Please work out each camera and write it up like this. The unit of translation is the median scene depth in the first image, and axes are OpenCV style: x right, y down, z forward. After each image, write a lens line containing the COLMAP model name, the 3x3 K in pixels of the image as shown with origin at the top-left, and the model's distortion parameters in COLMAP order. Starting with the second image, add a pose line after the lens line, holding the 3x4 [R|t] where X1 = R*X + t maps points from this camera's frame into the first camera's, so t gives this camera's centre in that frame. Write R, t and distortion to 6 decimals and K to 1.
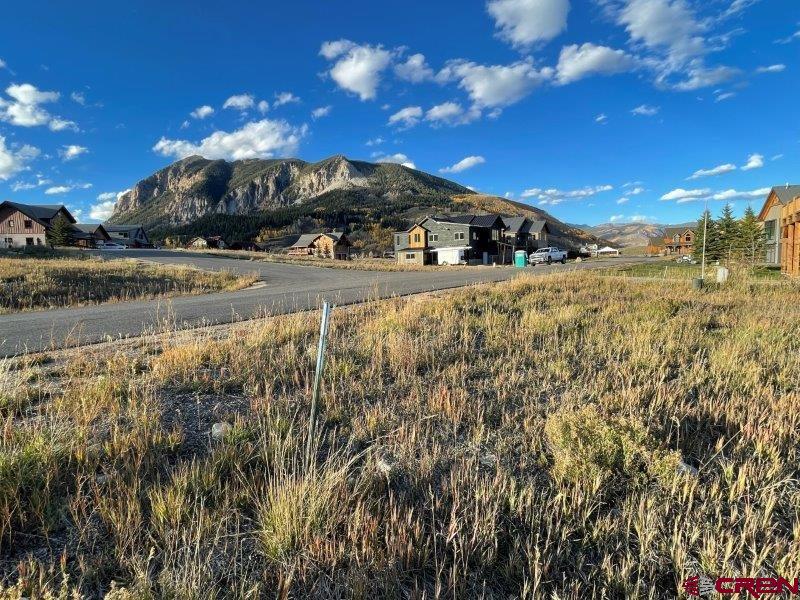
lens RADIAL K [[409.2, 0, 418.1], [0, 409.2, 297.8], [0, 0, 1]] dist [-0.034560, 0.000092]
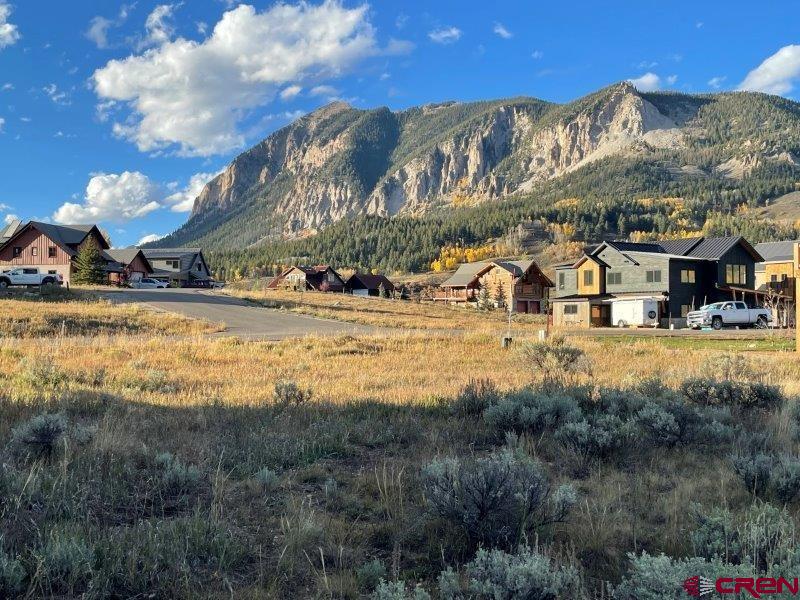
lens RADIAL K [[910.6, 0, 400.0], [0, 910.6, 300.0], [0, 0, 1]] dist [0.072619, -0.177418]
pose [[0.914018, 0.019812, -0.405189, 0.136950], [-0.062670, 0.993712, -0.092782, 0.009193], [0.400803, 0.110197, 0.909513, -0.128199]]
